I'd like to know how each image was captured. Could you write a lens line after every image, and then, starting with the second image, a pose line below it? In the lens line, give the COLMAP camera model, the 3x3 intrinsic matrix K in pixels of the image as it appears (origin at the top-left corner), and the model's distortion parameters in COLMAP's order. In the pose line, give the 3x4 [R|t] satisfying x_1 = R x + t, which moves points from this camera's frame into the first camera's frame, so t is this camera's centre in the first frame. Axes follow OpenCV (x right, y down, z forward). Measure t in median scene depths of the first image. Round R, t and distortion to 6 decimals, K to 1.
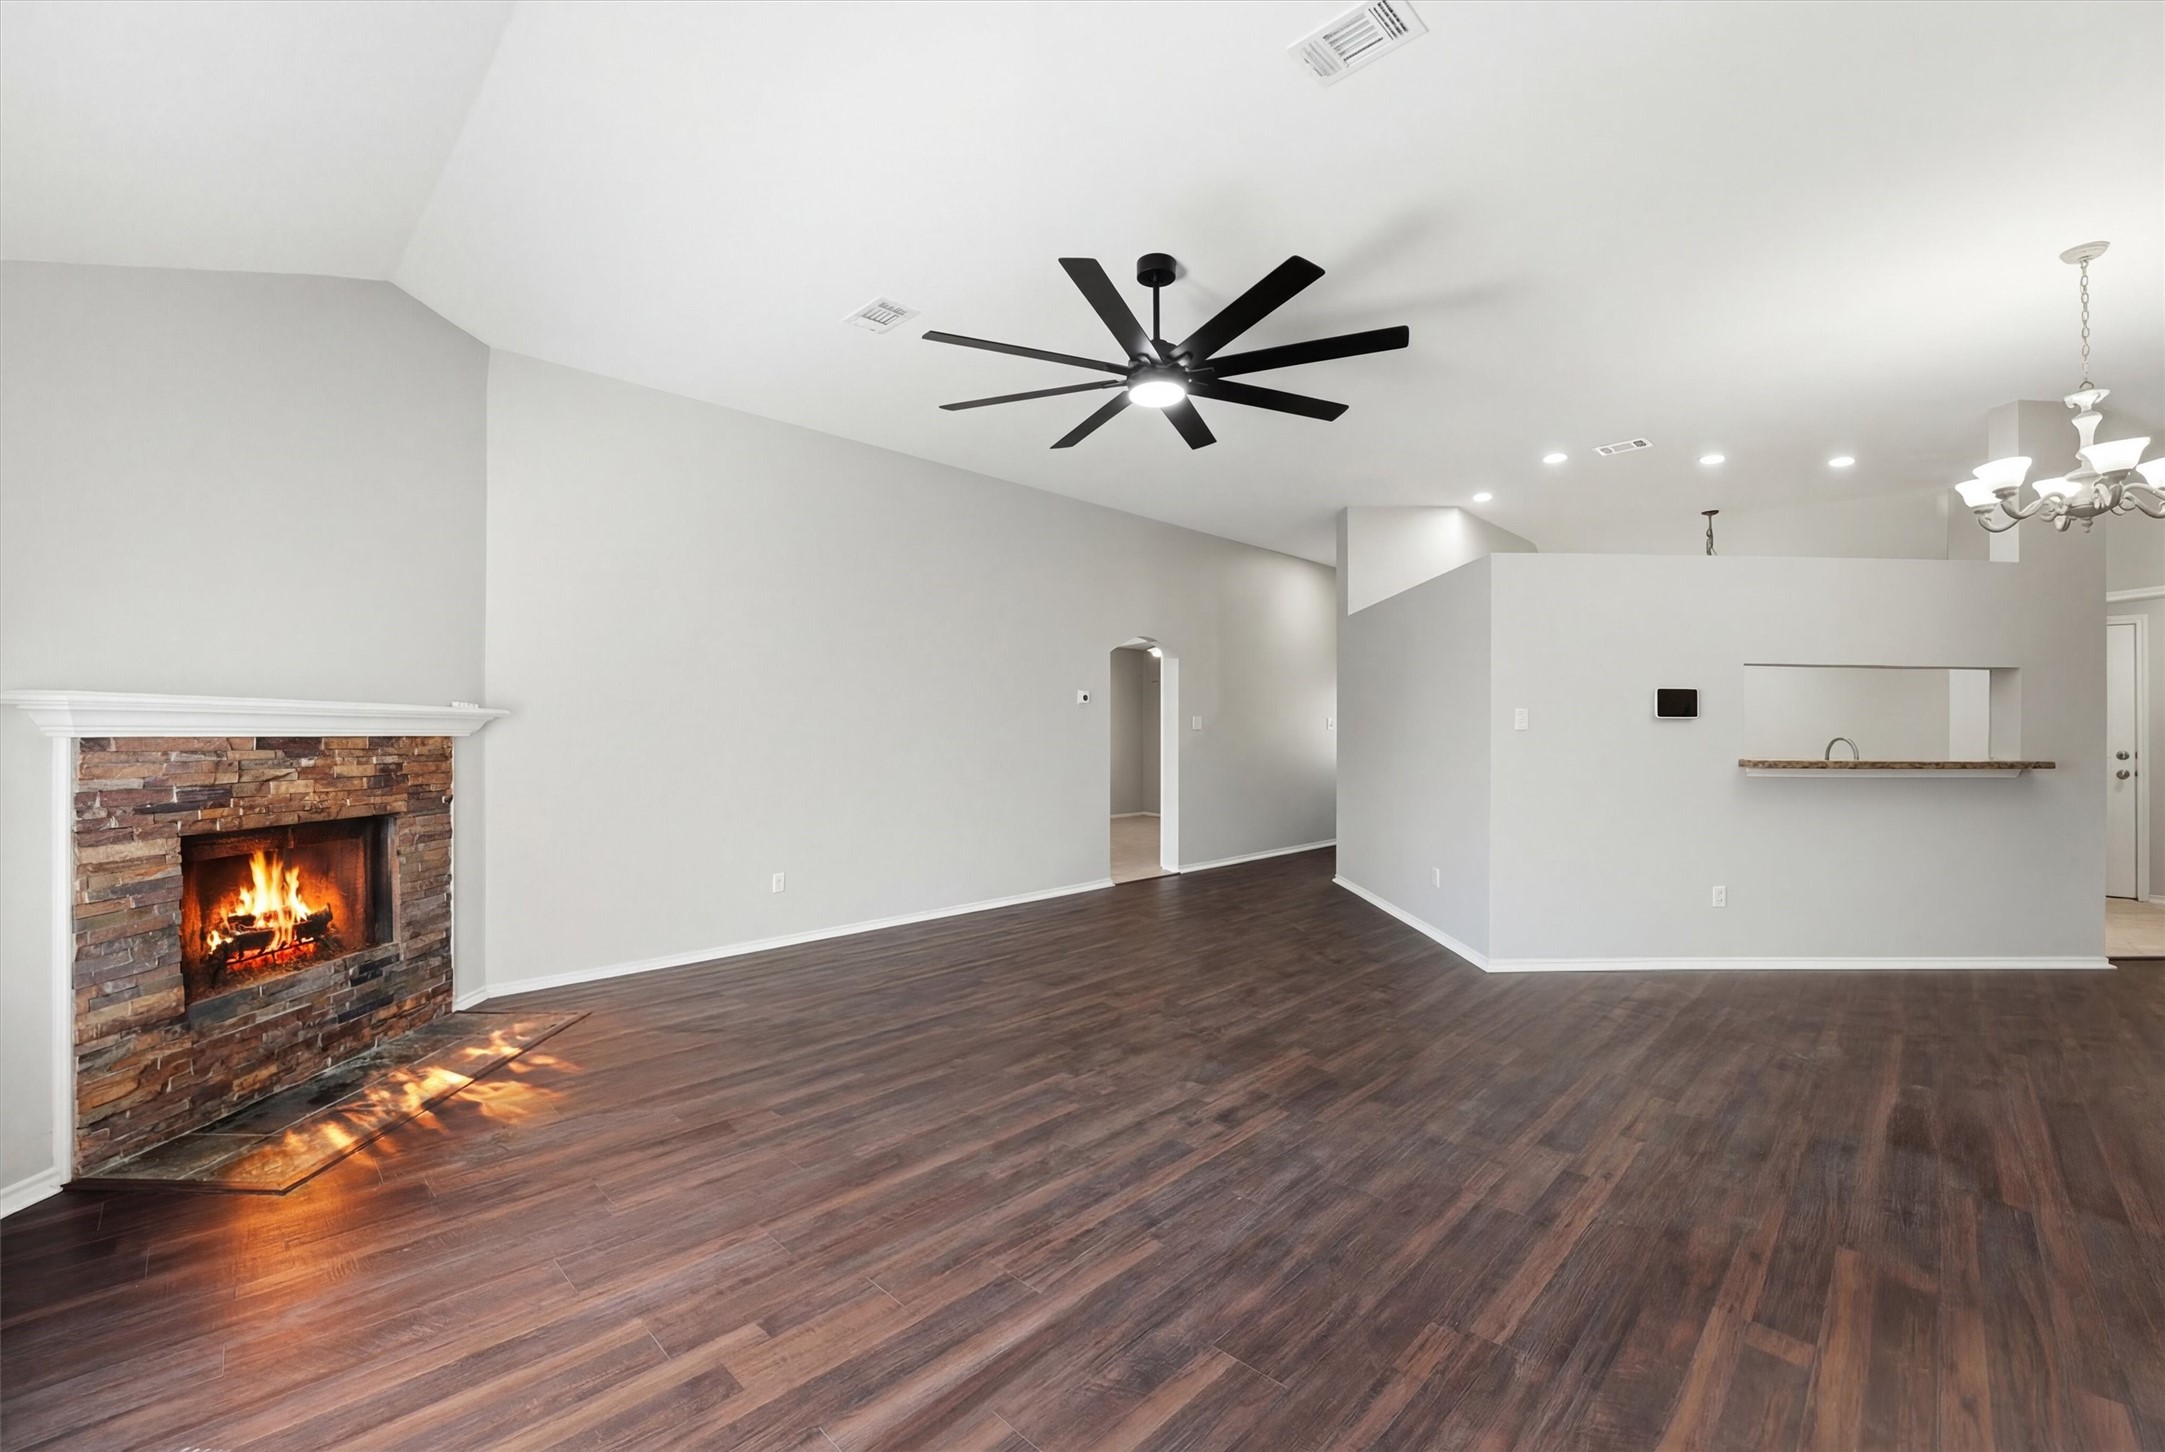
lens RADIAL K [[901.3, 0, 1088.8], [0, 901.3, 728.8], [0, 0, 1]] dist [-0.014283, -0.000055]
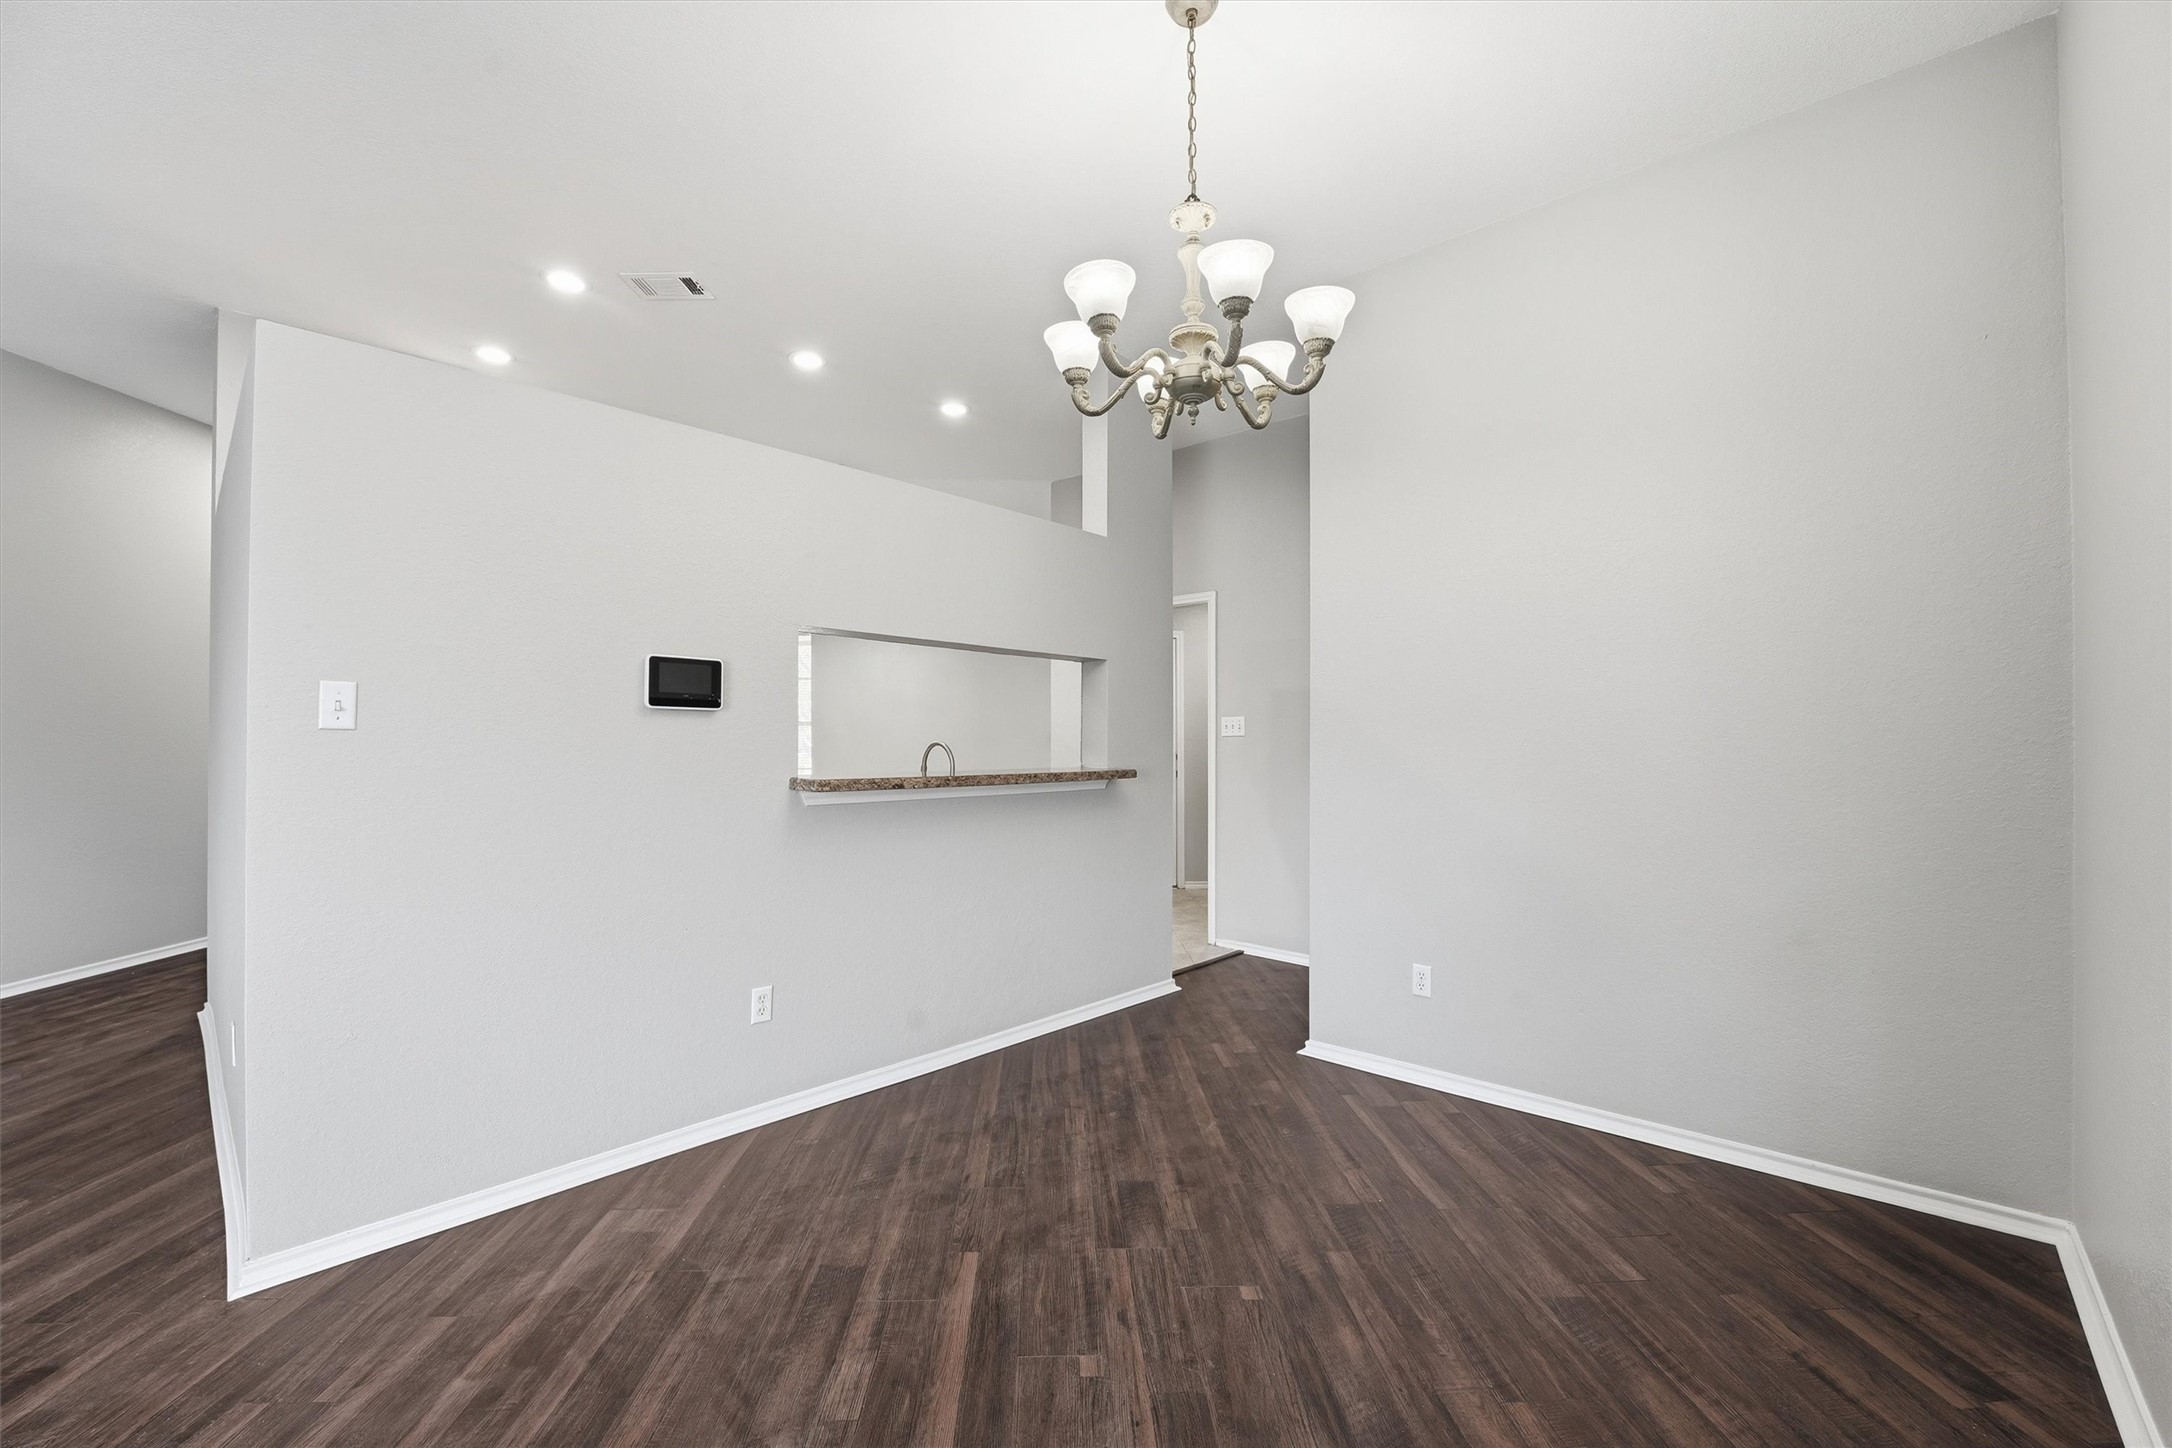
lens RADIAL K [[896.9, 0, 1093.6], [0, 896.9, 739.4], [0, 0, 1]] dist [-0.016386, -0.000056]
pose [[0.692115, -0.001683, 0.721786, 0.425463], [-0.001589, 0.999991, 0.003855, 0.004459], [-0.721786, -0.003815, 0.692106, 0.420130]]
